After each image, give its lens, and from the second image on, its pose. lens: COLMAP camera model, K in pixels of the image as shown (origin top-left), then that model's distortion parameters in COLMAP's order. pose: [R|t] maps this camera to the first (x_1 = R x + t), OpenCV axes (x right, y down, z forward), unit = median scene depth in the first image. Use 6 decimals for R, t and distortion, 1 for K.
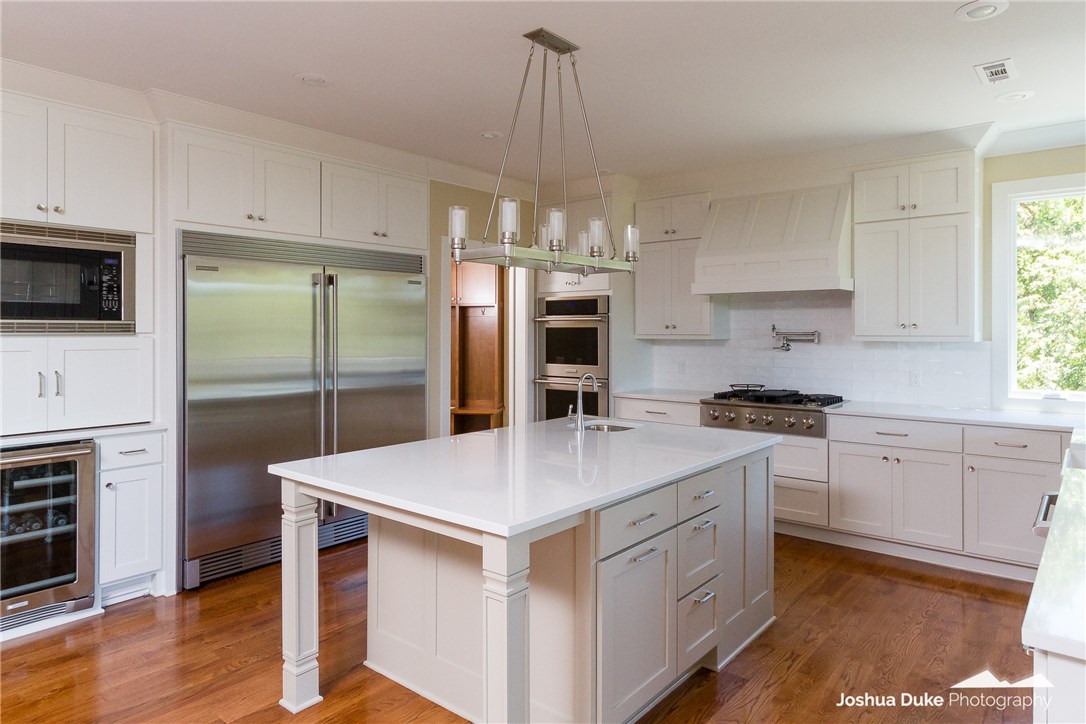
lens RADIAL K [[592.6, 0, 535.9], [0, 592.6, 329.6], [0, 0, 1]] dist [0.001551, 0.000022]
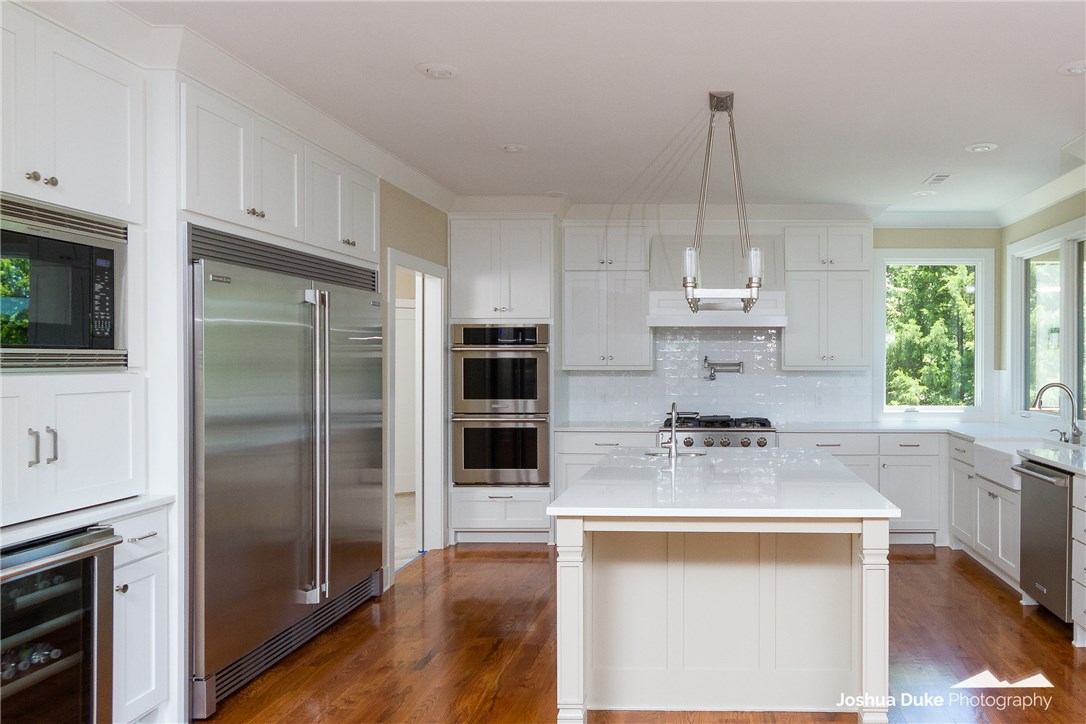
lens RADIAL K [[758.2, 0, 544.4], [0, 758.2, 363.3], [0, 0, 1]] dist [-0.006637, 0.000975]
pose [[0.840049, -0.003243, 0.542501, -0.745854], [-0.000324, 0.999979, 0.006480, -0.005255], [-0.542511, -0.005619, 0.840030, -0.006618]]
